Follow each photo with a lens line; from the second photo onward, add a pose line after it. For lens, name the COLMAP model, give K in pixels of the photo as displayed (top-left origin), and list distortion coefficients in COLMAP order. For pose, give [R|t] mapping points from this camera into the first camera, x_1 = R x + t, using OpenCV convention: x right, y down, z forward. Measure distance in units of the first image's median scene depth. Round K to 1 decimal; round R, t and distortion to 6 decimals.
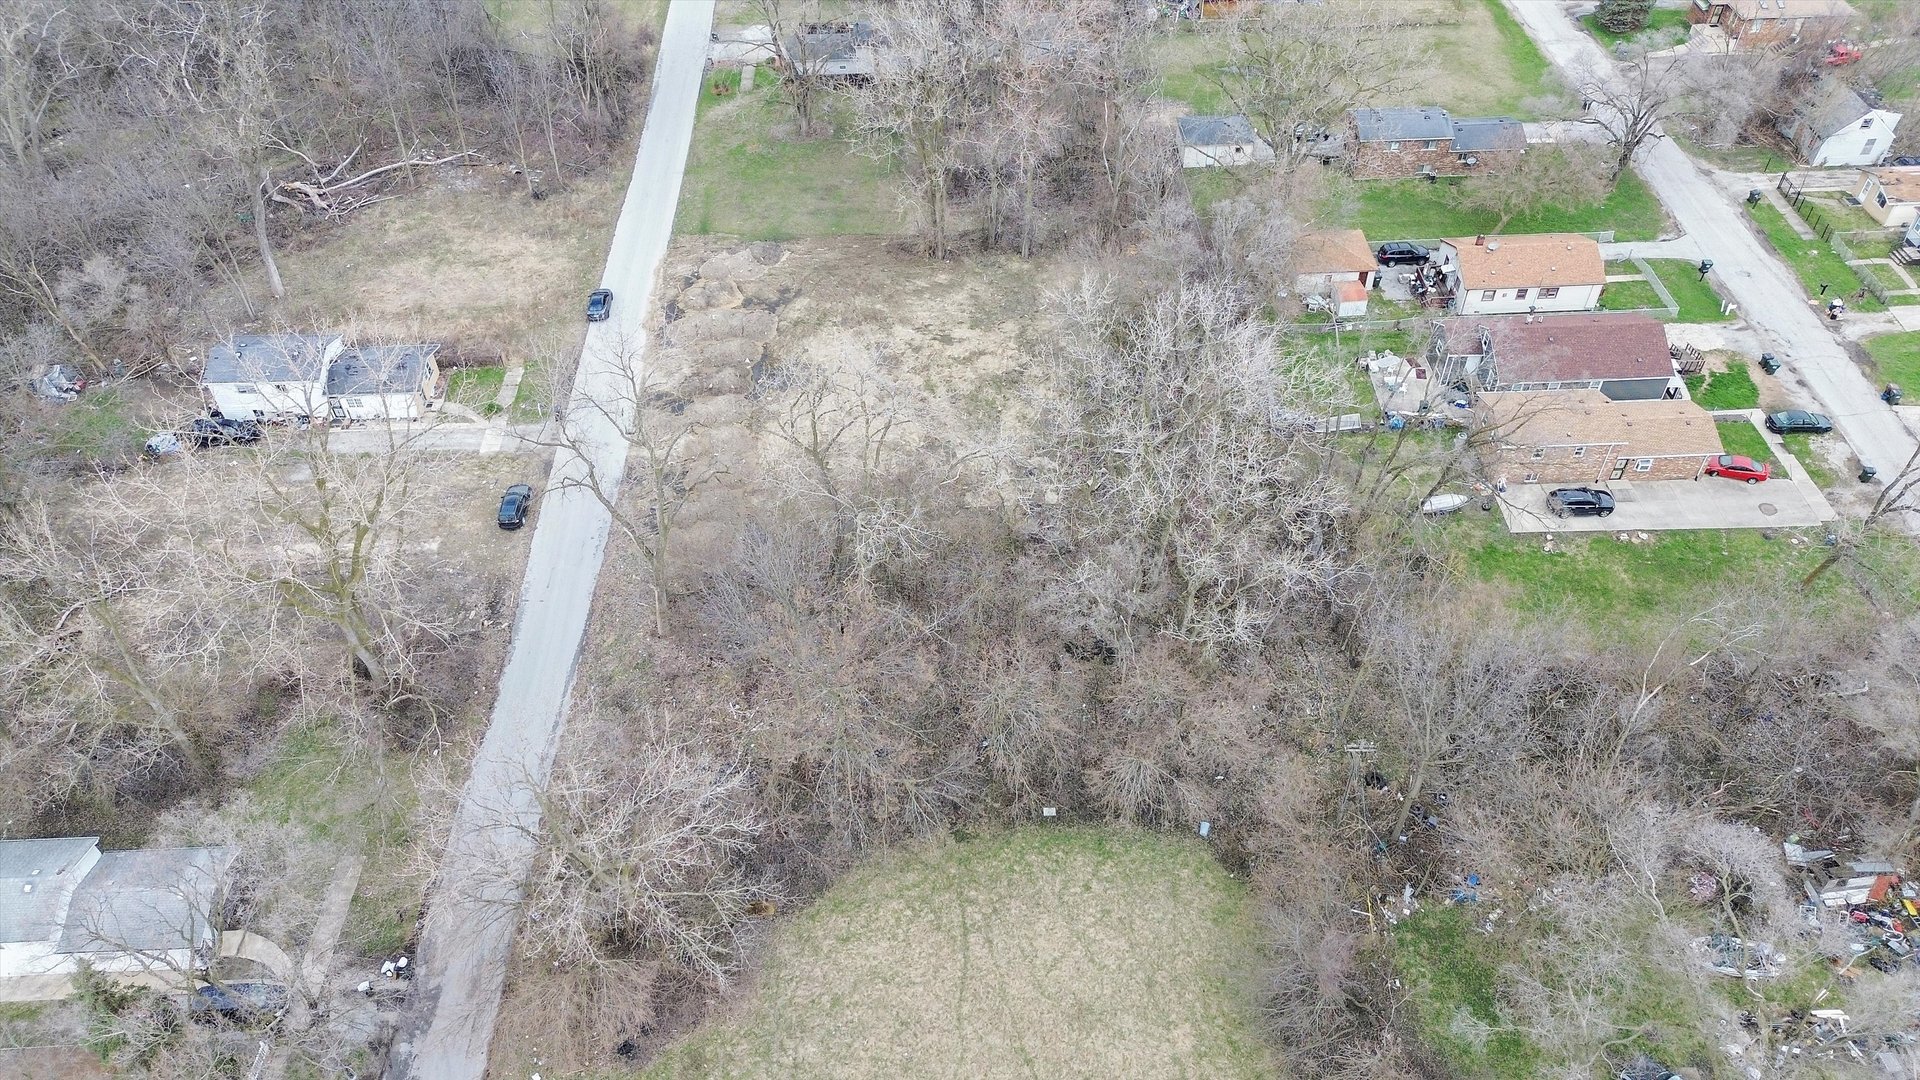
lens RADIAL K [[1351.4, 0, 960.0], [0, 1351.4, 540.0], [0, 0, 1]] dist [0.035077, -0.003240]
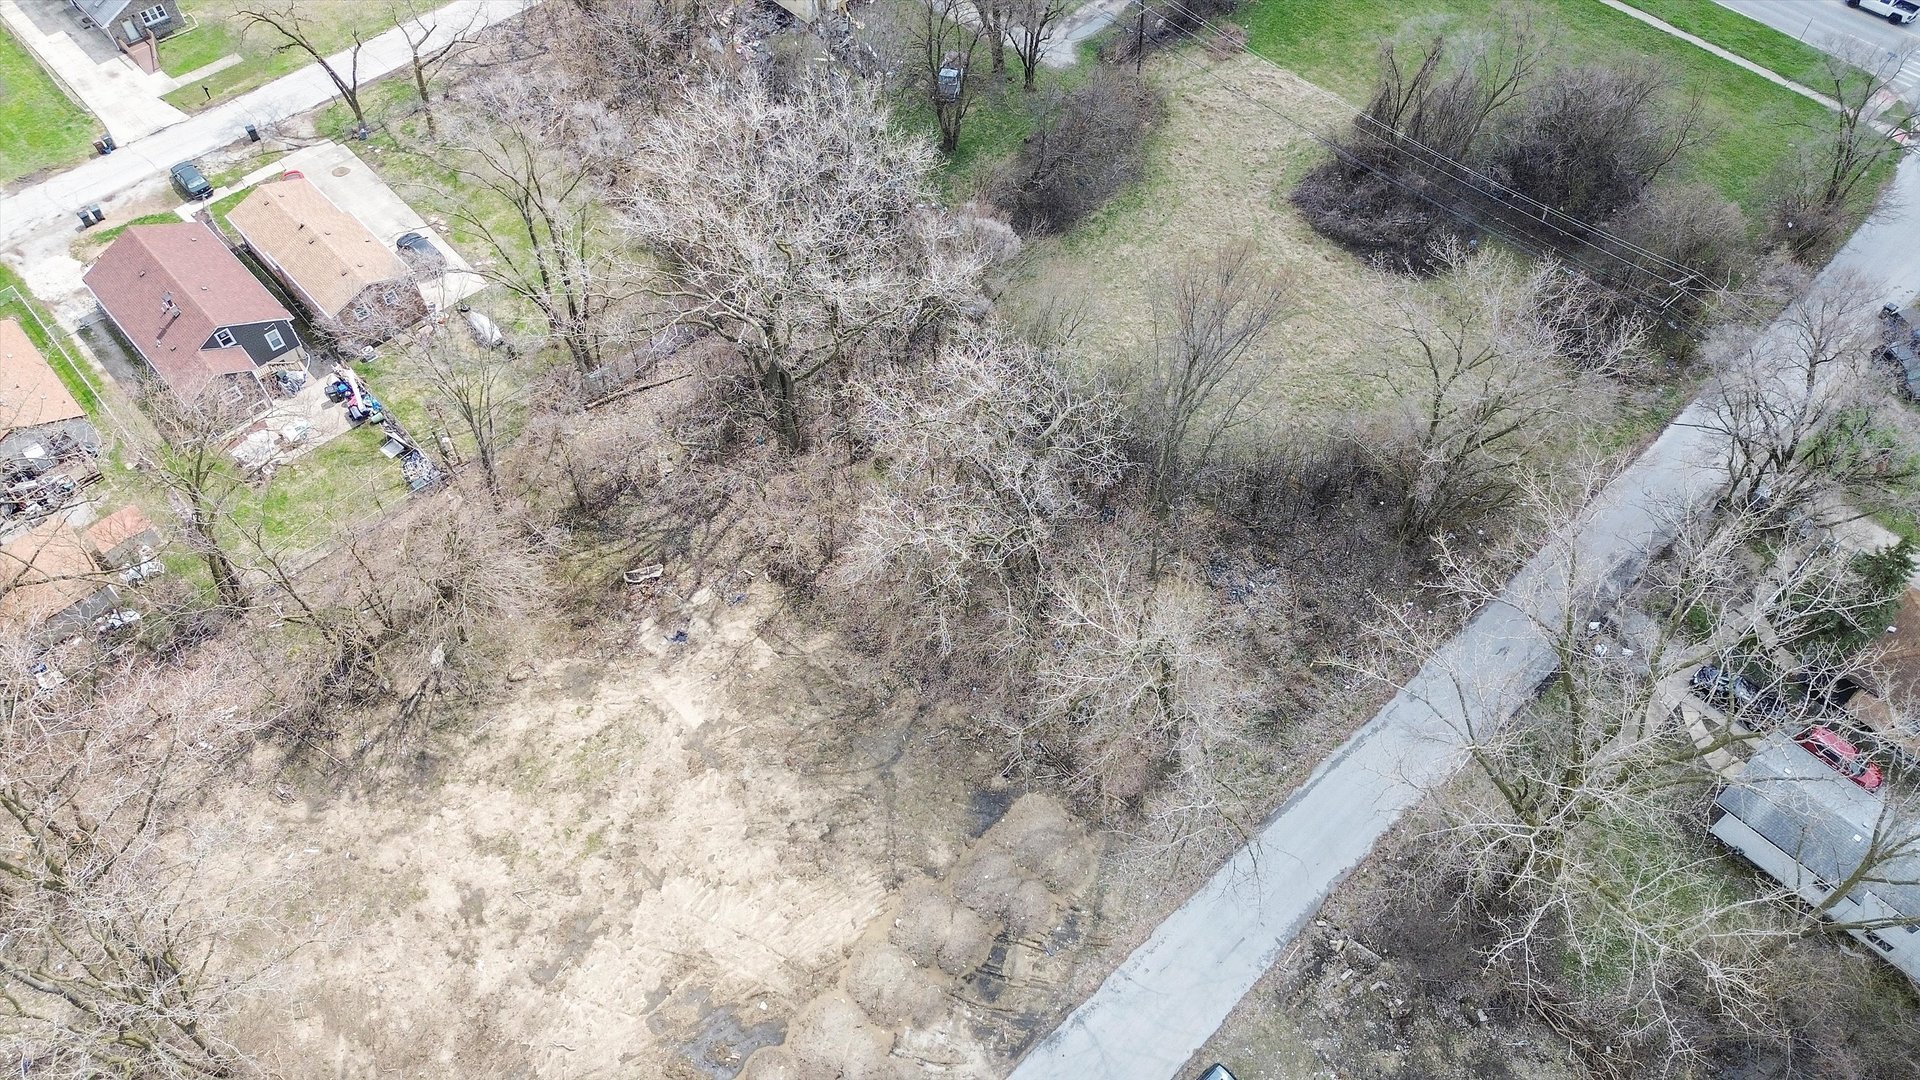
lens RADIAL K [[1351.4, 0, 960.0], [0, 1351.4, 540.0], [0, 0, 1]] dist [0.035077, -0.003240]
pose [[-0.657156, -0.595125, 0.462572, -0.371943], [0.549140, 0.042374, 0.834656, -0.596749], [-0.516326, 0.802515, 0.298961, 0.619631]]
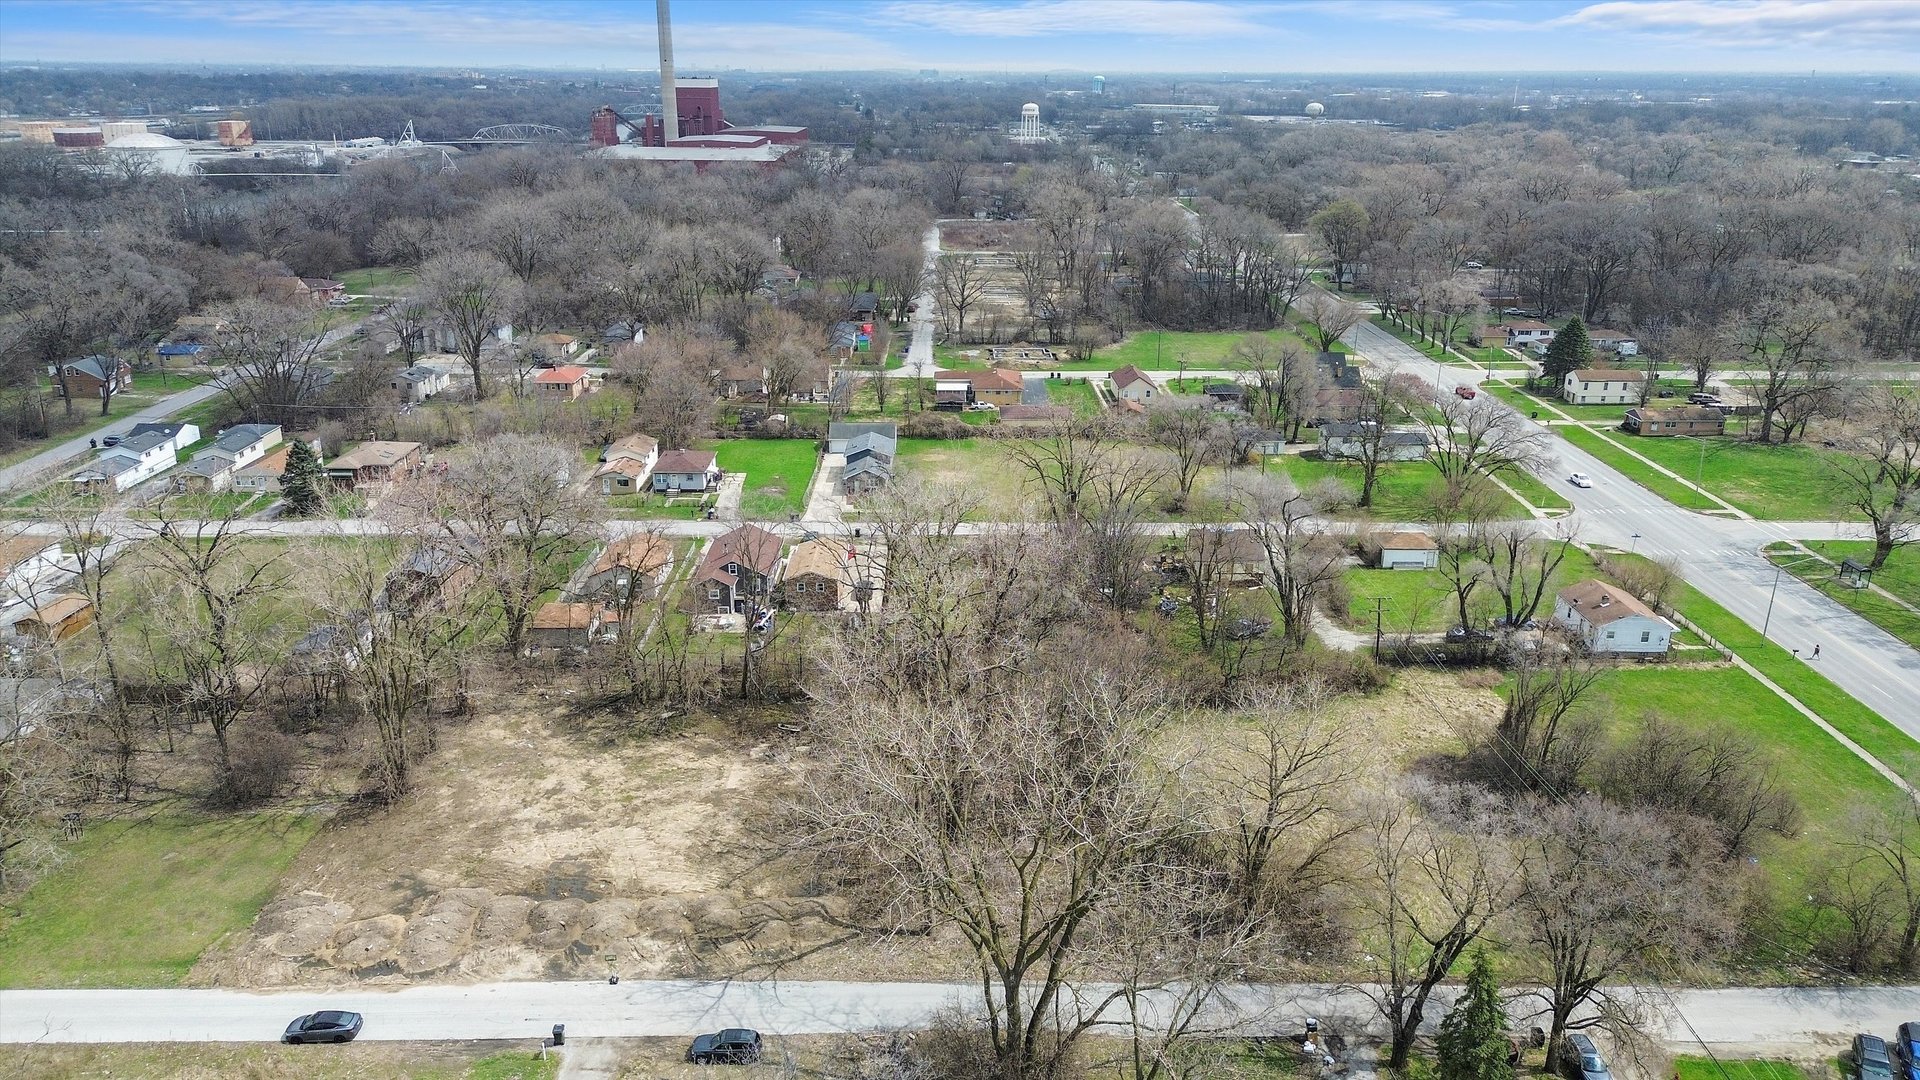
lens RADIAL K [[1351.4, 0, 960.0], [0, 1351.4, 540.0], [0, 0, 1]] dist [0.035077, -0.003240]
pose [[0.029872, -0.316535, 0.948110, -0.969110], [0.703046, 0.680904, 0.205175, -0.292994], [-0.710517, 0.660436, 0.242878, 0.460107]]
